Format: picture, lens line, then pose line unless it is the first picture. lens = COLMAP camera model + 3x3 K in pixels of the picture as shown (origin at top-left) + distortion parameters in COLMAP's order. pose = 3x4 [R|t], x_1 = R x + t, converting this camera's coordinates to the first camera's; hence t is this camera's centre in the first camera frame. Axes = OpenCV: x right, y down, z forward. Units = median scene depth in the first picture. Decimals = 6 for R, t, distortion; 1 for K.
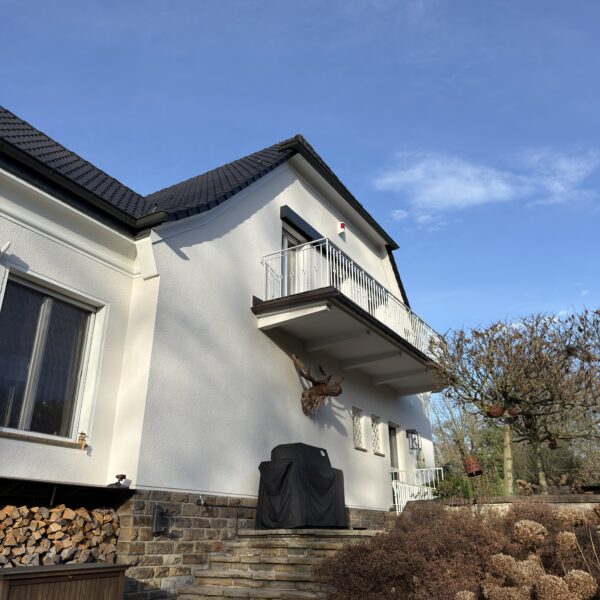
lens RADIAL K [[572.2, 0, 299.1], [0, 572.2, 299.1], [0, 0, 1]] dist [-0.009710, 0.000000]
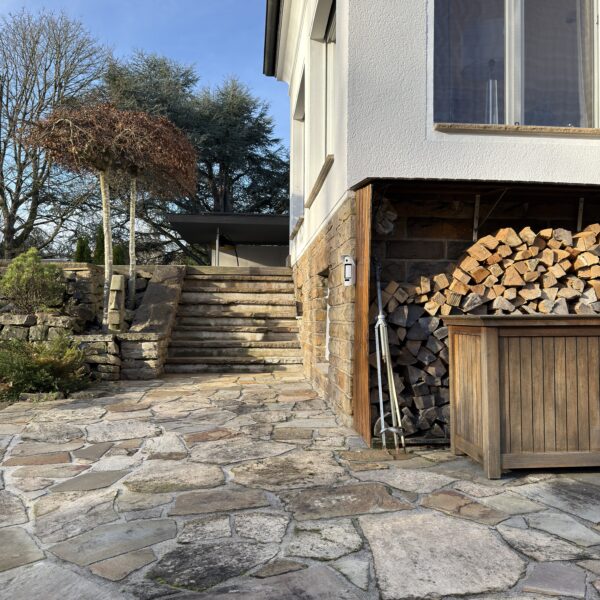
lens RADIAL K [[572.2, 0, 299.8], [0, 572.2, 300.9], [0, 0, 1]] dist [-0.009710, 0.000000]
pose [[0.577631, -0.023969, -0.815946, -0.116749], [0.305646, 0.933206, 0.188961, 0.244308], [0.756917, -0.358540, 0.546375, 0.442389]]
